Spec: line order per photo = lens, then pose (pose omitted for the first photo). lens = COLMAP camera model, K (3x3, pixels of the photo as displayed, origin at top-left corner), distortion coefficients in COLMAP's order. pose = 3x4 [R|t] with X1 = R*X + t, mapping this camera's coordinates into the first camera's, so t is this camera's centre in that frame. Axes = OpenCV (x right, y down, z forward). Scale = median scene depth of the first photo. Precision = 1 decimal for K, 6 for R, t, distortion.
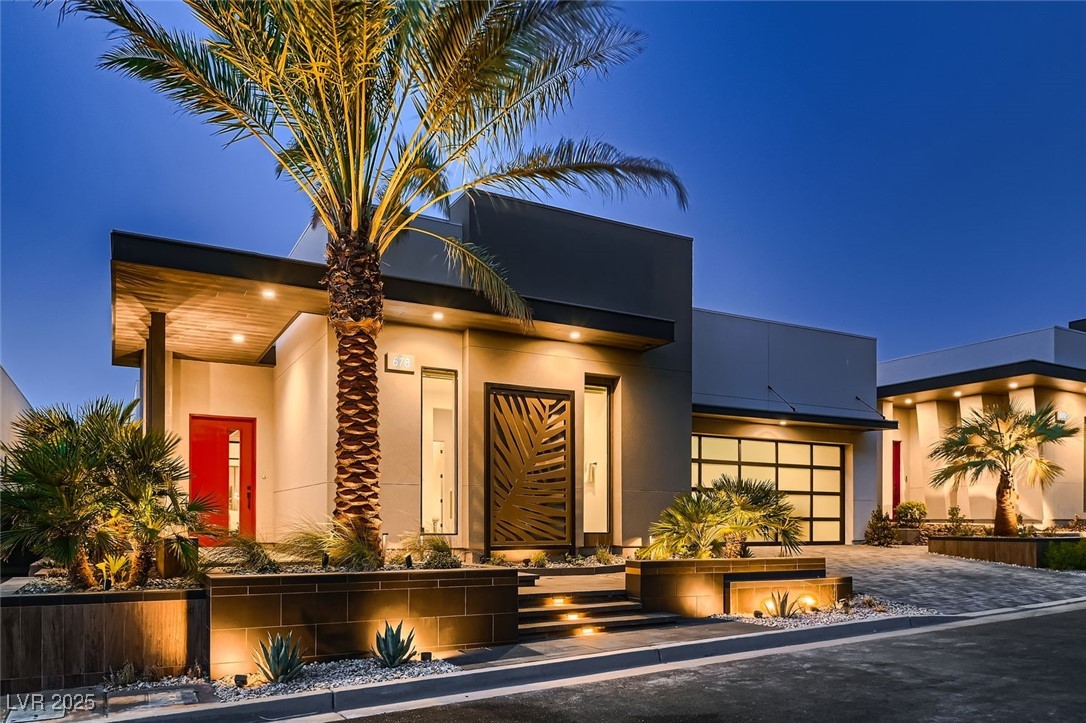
lens RADIAL K [[744.7, 0, 541.9], [0, 744.7, 353.9], [0, 0, 1]] dist [0.037803, -0.012243]
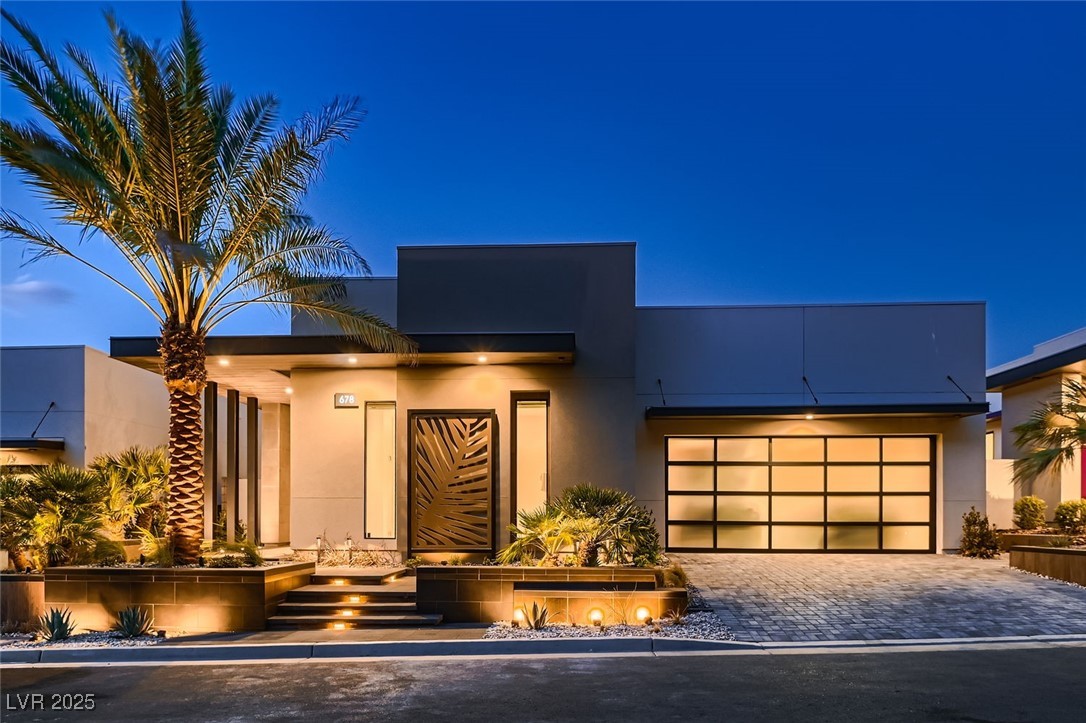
lens RADIAL K [[664.0, 0, 543.9], [0, 664.0, 368.2], [0, 0, 1]] dist [0.018810, -0.005079]
pose [[0.850540, -0.115277, -0.513121, 0.629707], [0.115395, 0.992812, -0.031767, 0.030309], [0.513094, -0.032193, 0.857728, 0.201159]]
